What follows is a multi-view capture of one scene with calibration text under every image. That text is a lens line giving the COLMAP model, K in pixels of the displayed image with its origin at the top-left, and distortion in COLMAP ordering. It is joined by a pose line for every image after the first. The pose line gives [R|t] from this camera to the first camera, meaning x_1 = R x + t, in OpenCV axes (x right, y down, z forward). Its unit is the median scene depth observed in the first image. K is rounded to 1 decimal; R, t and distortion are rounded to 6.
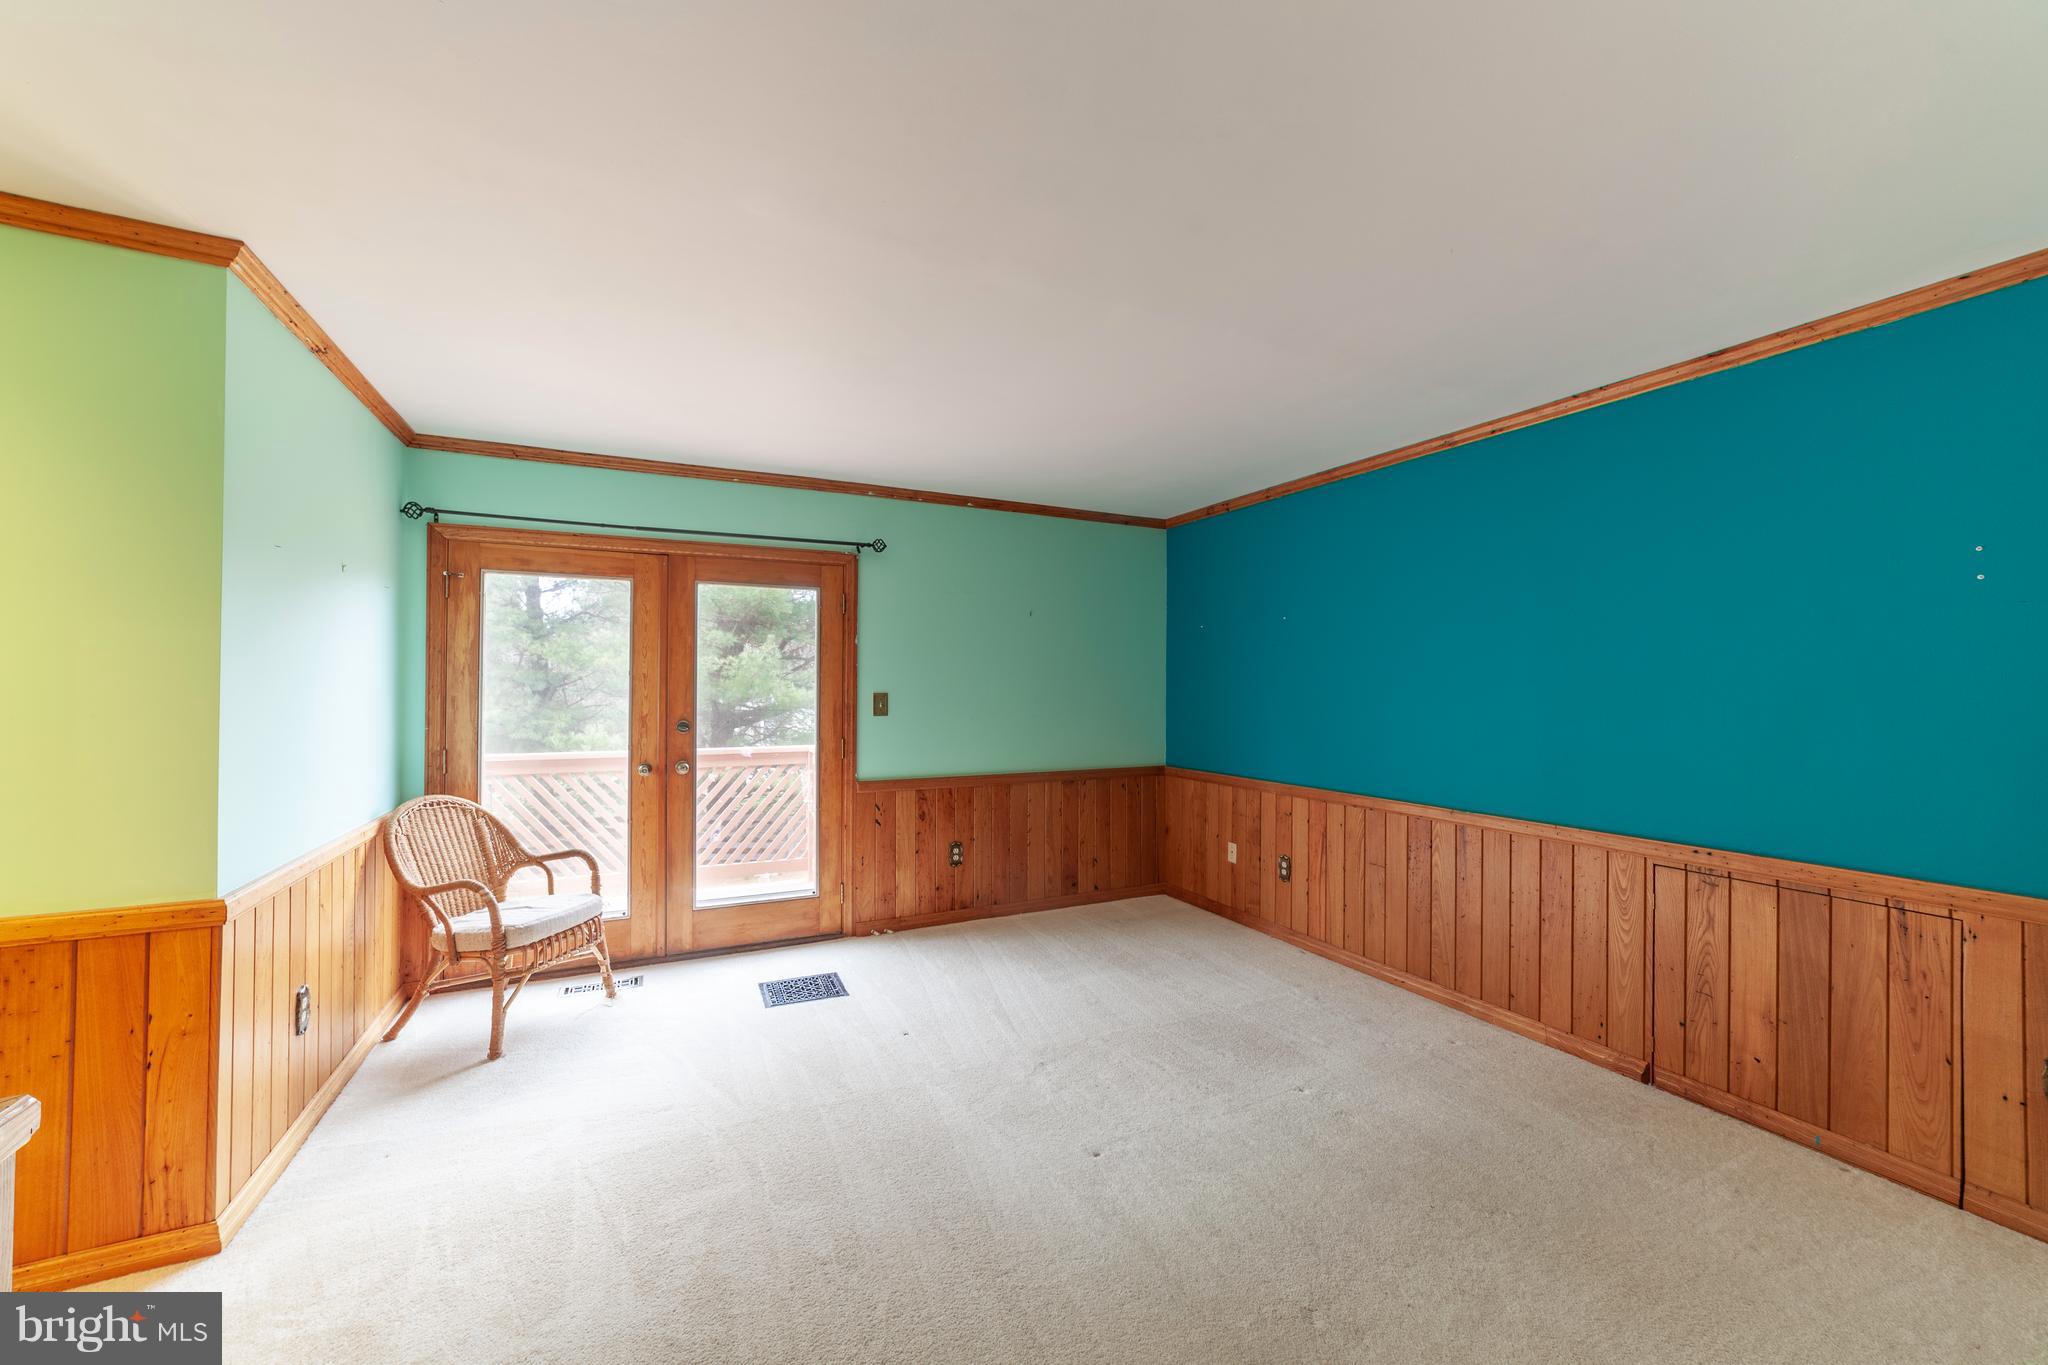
lens RADIAL K [[782.5, 0, 1024.0], [0, 782.5, 682.5], [0, 0, 1]] dist [-0.023974, 0.010500]
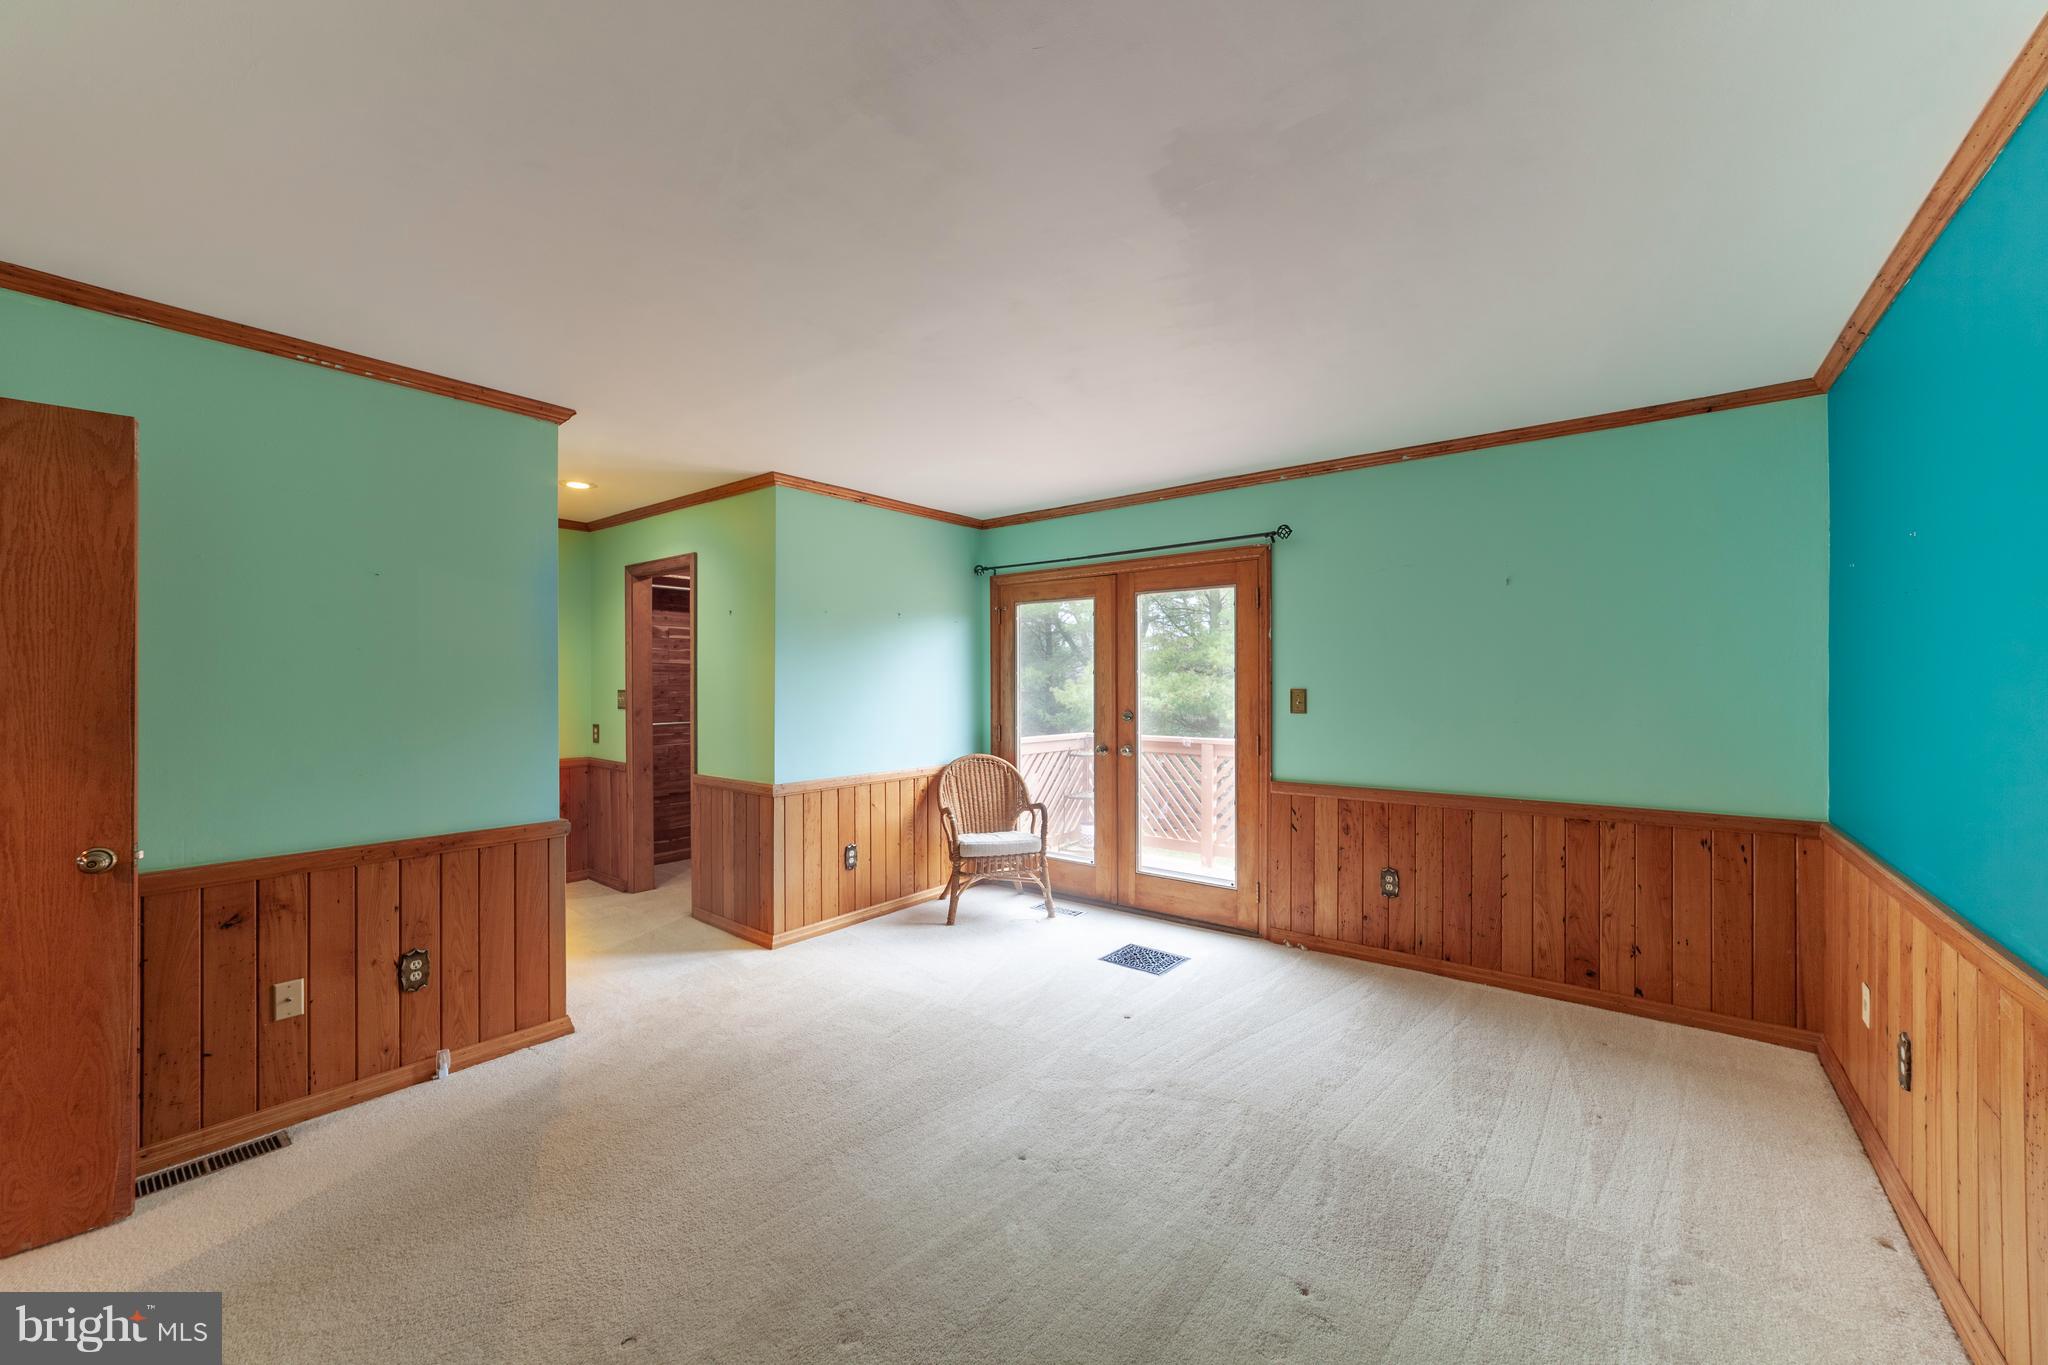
lens RADIAL K [[782.5, 0, 1024.0], [0, 782.5, 682.5], [0, 0, 1]] dist [-0.023974, 0.010500]
pose [[0.433112, -0.003024, -0.901335, 0.531417], [0.007063, 0.999975, 0.000039, 0.003519], [0.901313, -0.006384, 0.433122, 0.314346]]
